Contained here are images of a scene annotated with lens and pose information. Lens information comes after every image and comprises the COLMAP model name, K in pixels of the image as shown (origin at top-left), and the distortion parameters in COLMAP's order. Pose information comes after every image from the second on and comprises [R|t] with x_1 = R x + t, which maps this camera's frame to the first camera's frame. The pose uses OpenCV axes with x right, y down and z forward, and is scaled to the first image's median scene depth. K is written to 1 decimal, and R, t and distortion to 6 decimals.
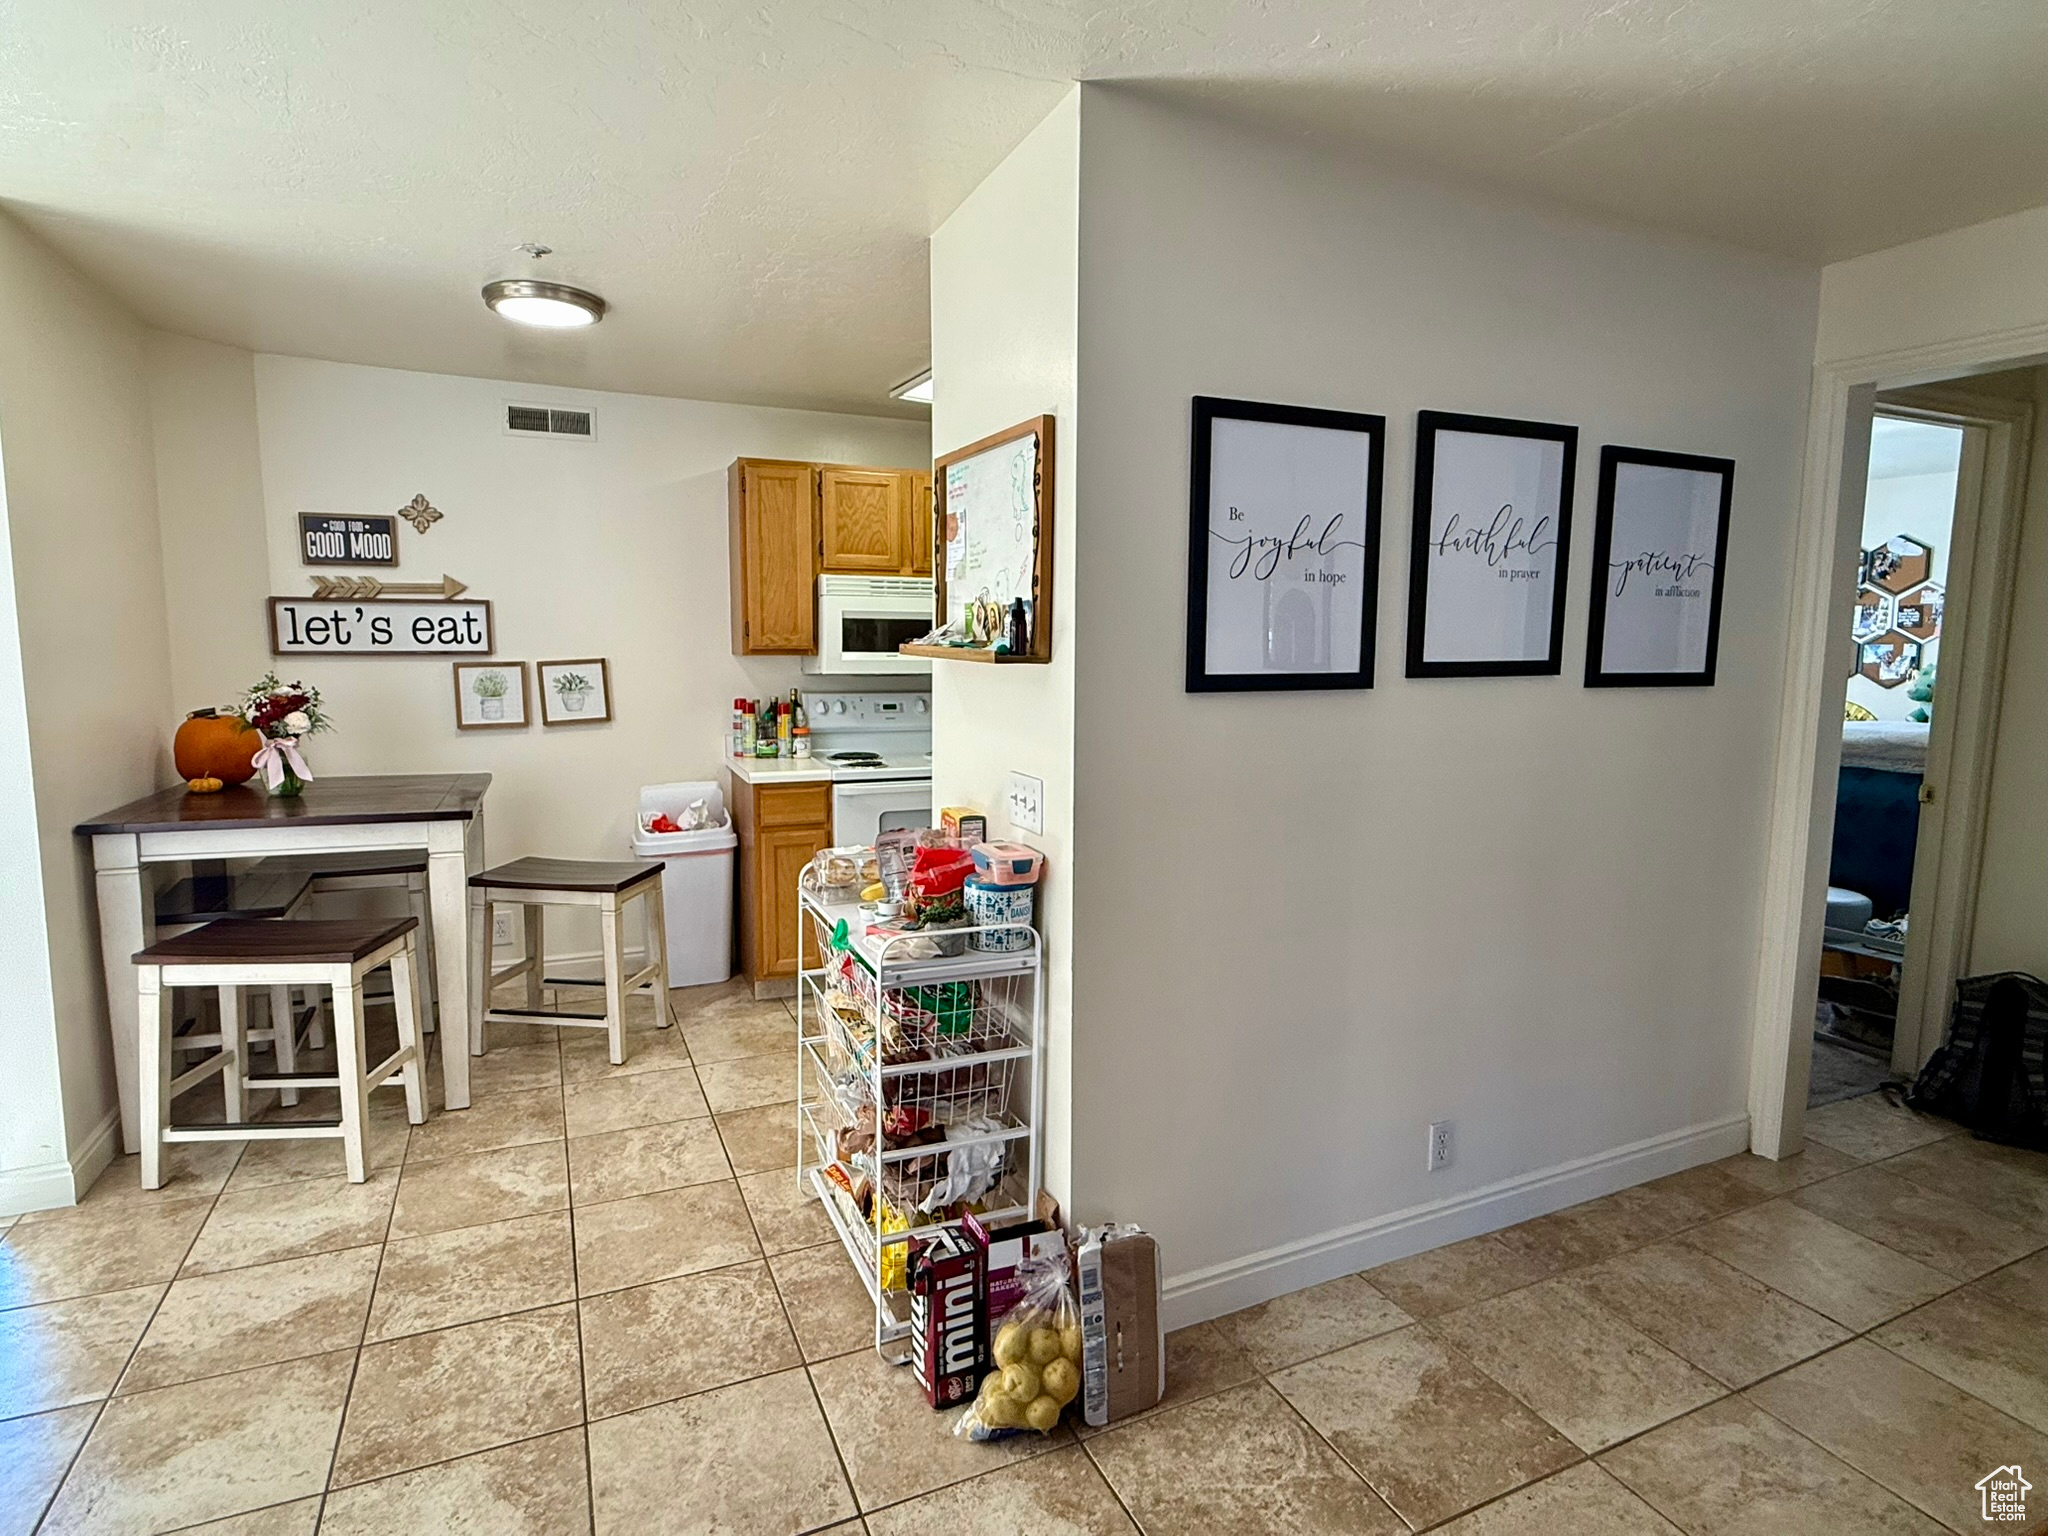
lens RADIAL K [[1073.3, 0, 1016.9], [0, 1073.3, 765.2], [0, 0, 1]] dist [-0.000851, -0.000976]
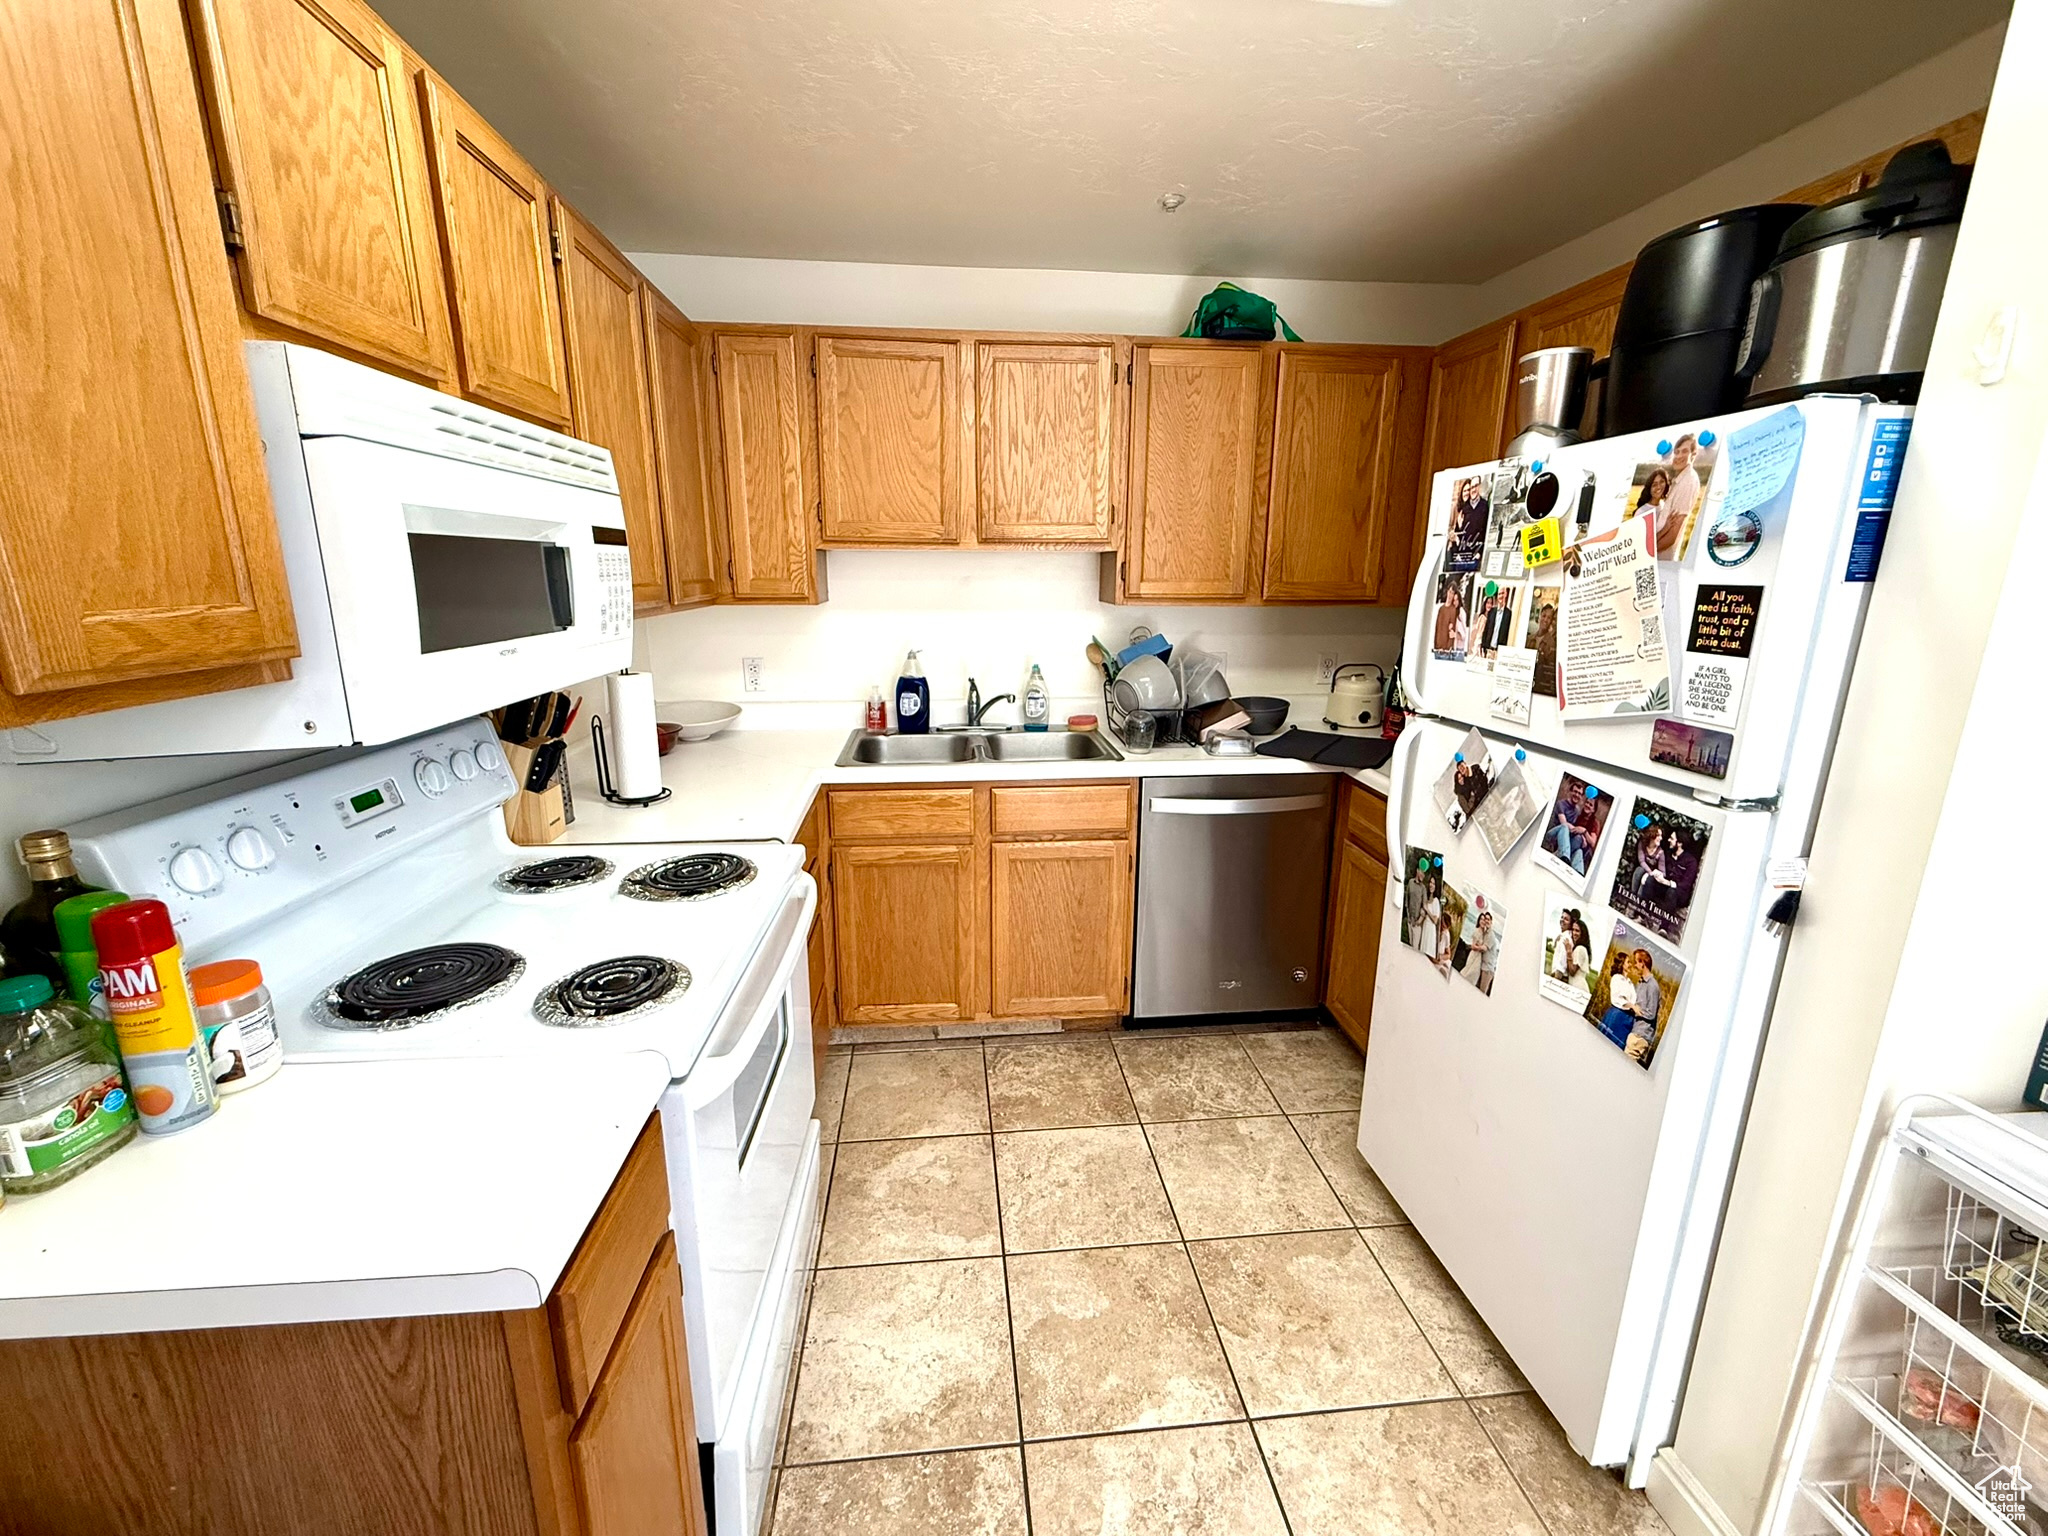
lens RADIAL K [[835.4, 0, 1027.3], [0, 835.4, 770.3], [0, 0, 1]] dist [-0.003382, -0.000745]
pose [[0.318639, -0.228763, 0.919857, -0.345848], [0.109851, 0.972813, 0.203880, -0.111711], [-0.941489, 0.036083, 0.335106, 0.840106]]
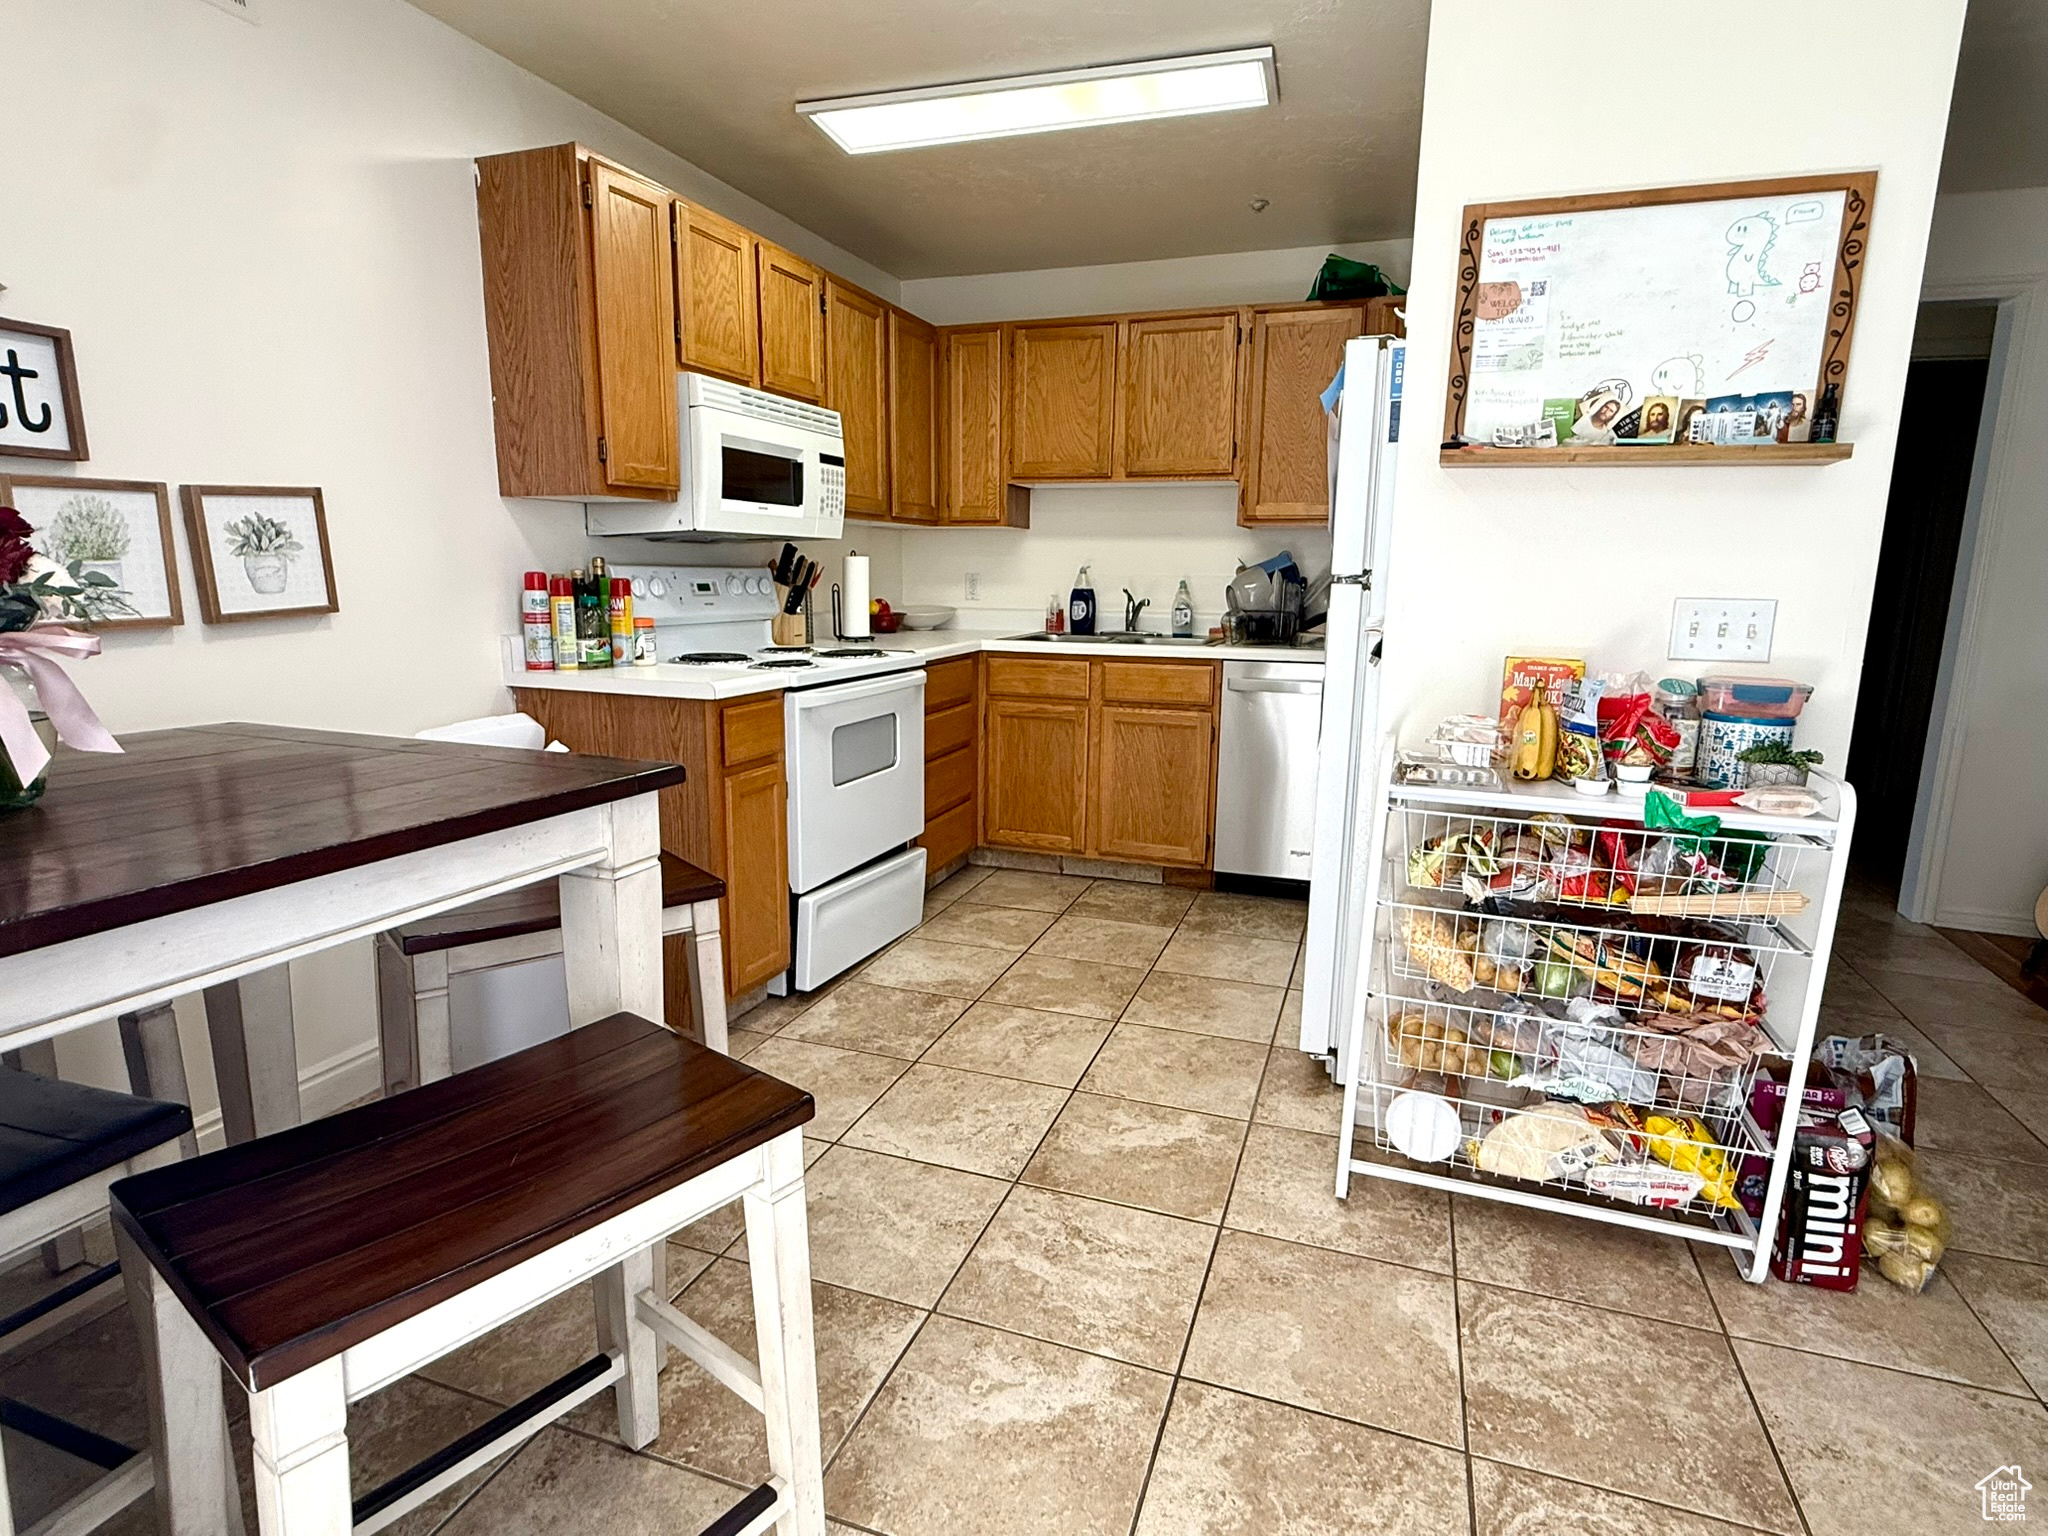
lens RADIAL K [[1073.3, 0, 1019.1], [0, 1073.3, 771.7], [0, 0, 1]] dist [-0.000851, -0.000976]
pose [[0.694346, -0.133066, 0.707232, -0.568731], [0.079049, 0.990912, 0.108833, 0.004982], [-0.715287, -0.019662, 0.698554, 0.434510]]
